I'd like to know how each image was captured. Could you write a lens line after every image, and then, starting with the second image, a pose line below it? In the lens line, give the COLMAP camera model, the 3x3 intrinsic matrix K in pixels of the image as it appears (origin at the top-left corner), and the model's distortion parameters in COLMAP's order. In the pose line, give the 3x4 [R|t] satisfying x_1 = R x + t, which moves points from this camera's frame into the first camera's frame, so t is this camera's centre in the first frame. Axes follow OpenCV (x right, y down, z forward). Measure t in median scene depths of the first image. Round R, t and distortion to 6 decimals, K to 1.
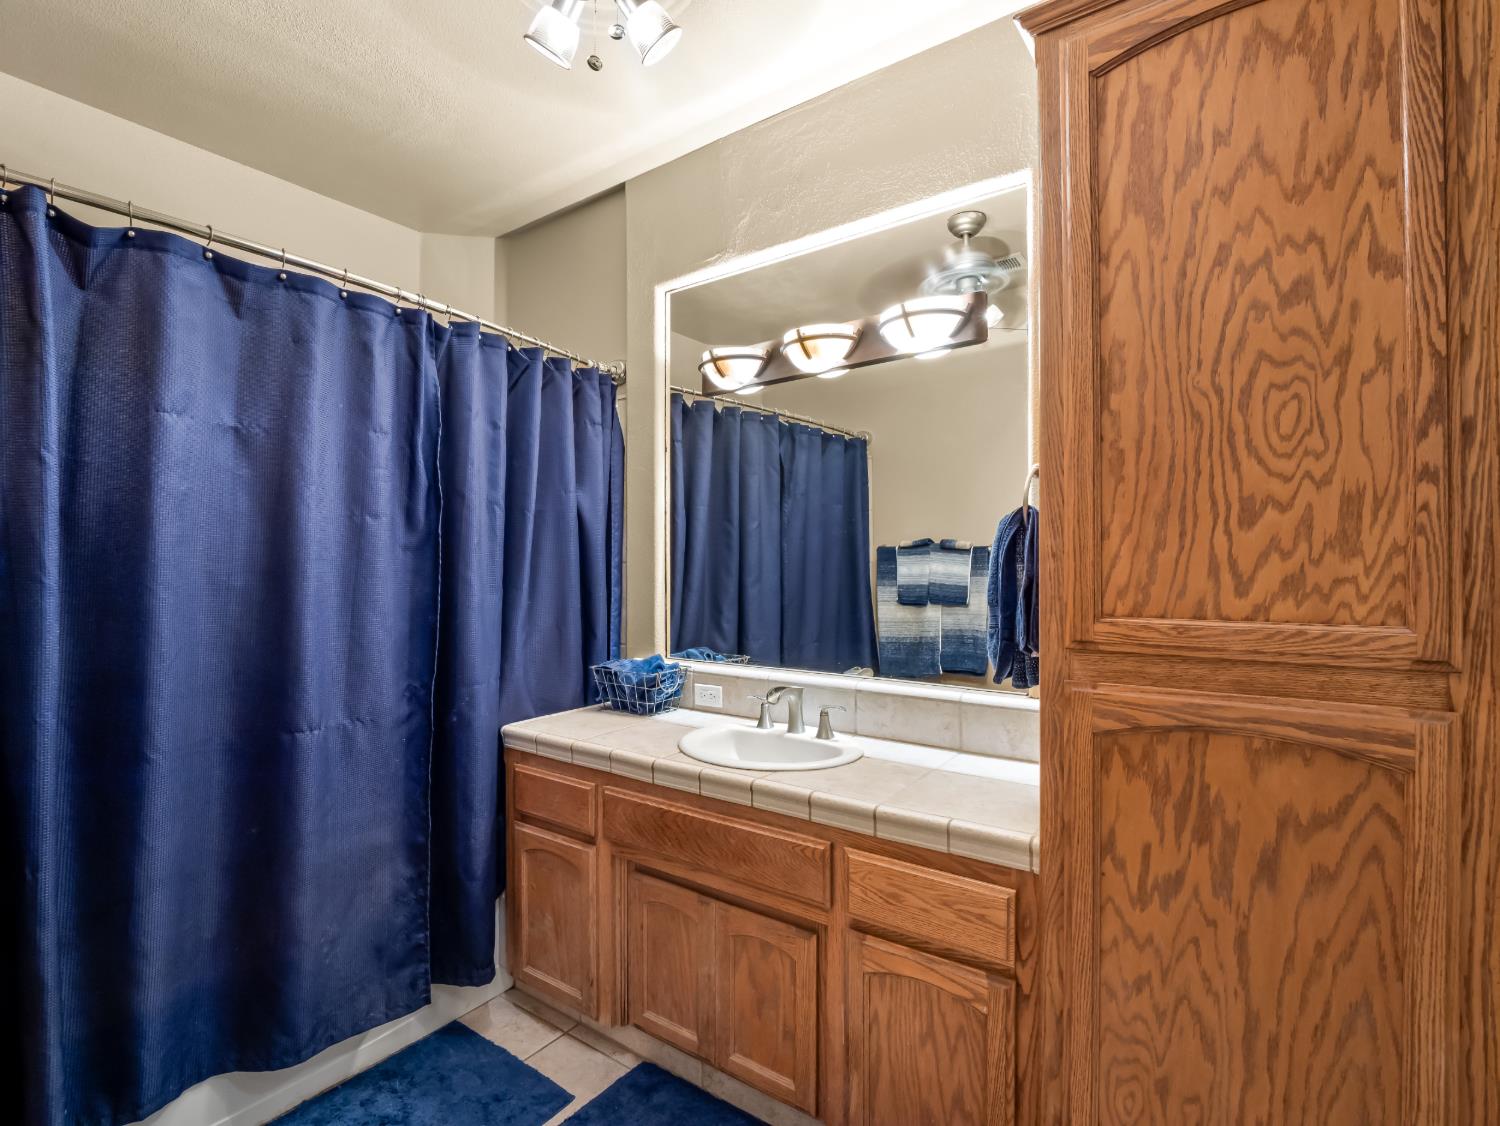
lens RADIAL K [[725.9, 0, 742.5], [0, 725.9, 551.9], [0, 0, 1]] dist [-0.009313, -0.001519]
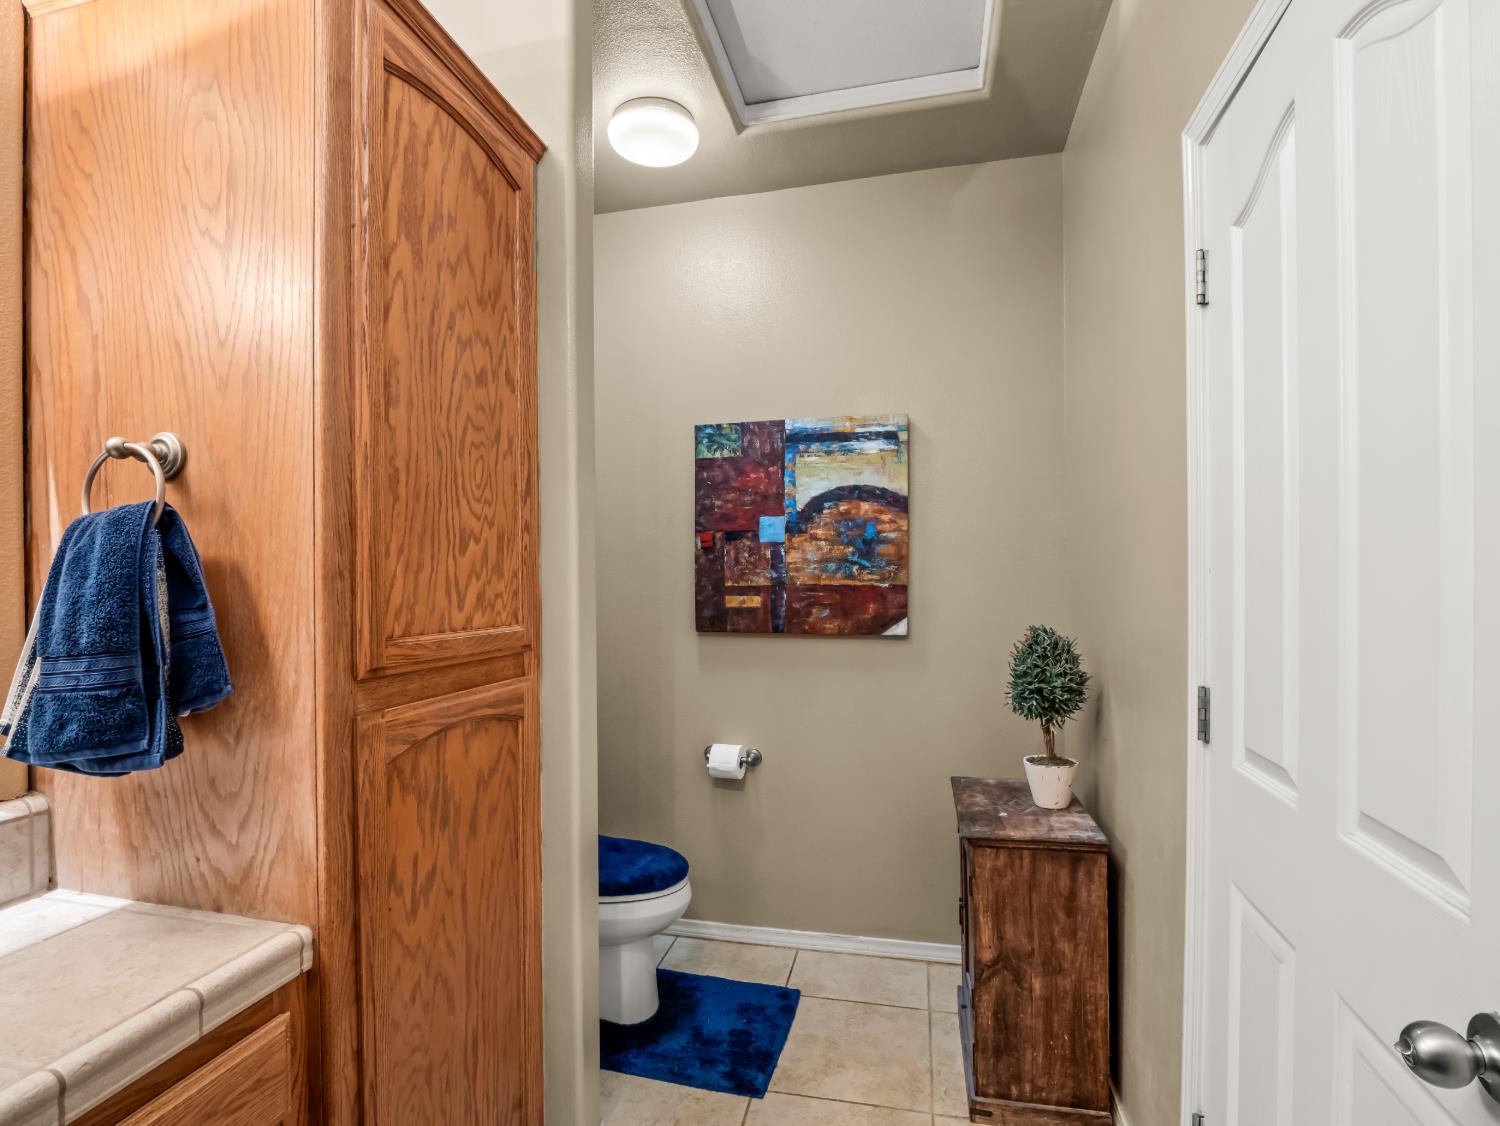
lens RADIAL K [[737.4, 0, 751.4], [0, 737.4, 578.9], [0, 0, 1]] dist [-0.006308, -0.005664]
pose [[-0.389895, 0.008249, 0.920823, -0.624526], [-0.007110, 0.999903, -0.011968, 0.019074], [-0.920832, -0.011214, -0.389798, 1.009574]]
